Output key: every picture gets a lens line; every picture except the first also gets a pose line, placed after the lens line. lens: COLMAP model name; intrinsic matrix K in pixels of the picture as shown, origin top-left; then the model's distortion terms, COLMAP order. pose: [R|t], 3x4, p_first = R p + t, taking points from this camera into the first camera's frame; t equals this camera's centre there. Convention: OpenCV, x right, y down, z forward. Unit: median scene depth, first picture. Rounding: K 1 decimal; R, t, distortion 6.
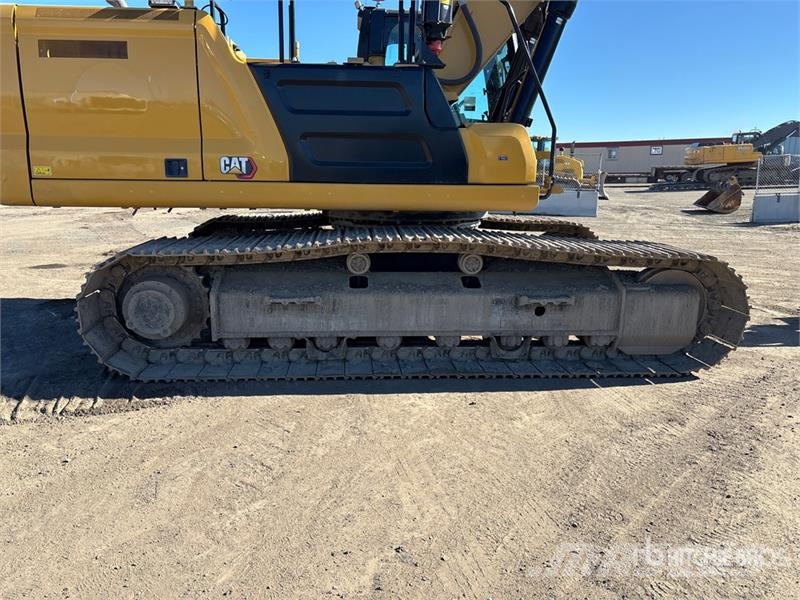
lens RADIAL K [[567.4, 0, 362.4], [0, 567.4, 300.0], [0, 0, 1]] dist [0.016641, 0.000343]
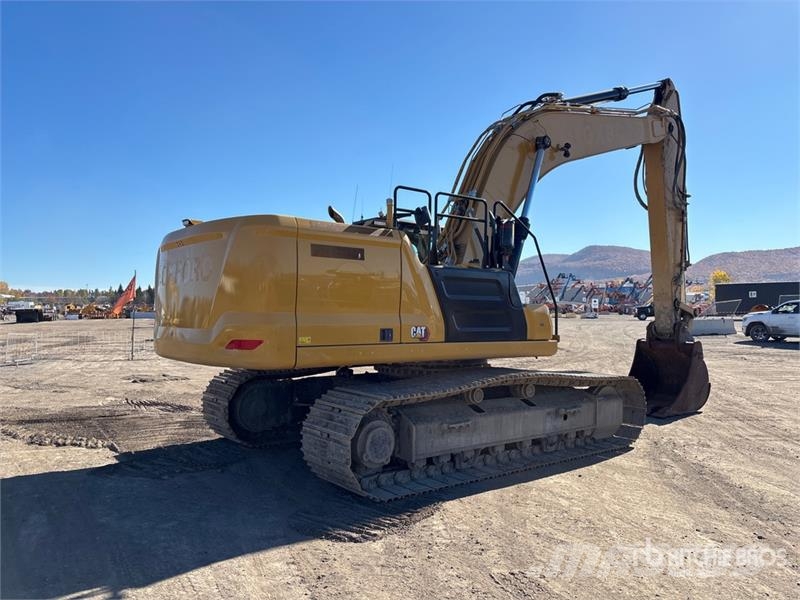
lens RADIAL K [[567.4, 0, 362.4], [0, 567.4, 300.0], [0, 0, 1]] dist [0.016641, 0.000343]
pose [[0.855112, 0.007727, 0.518385, -1.080345], [0.127482, 0.966056, -0.224689, -0.012382], [-0.502525, 0.258219, 0.825101, -0.126347]]
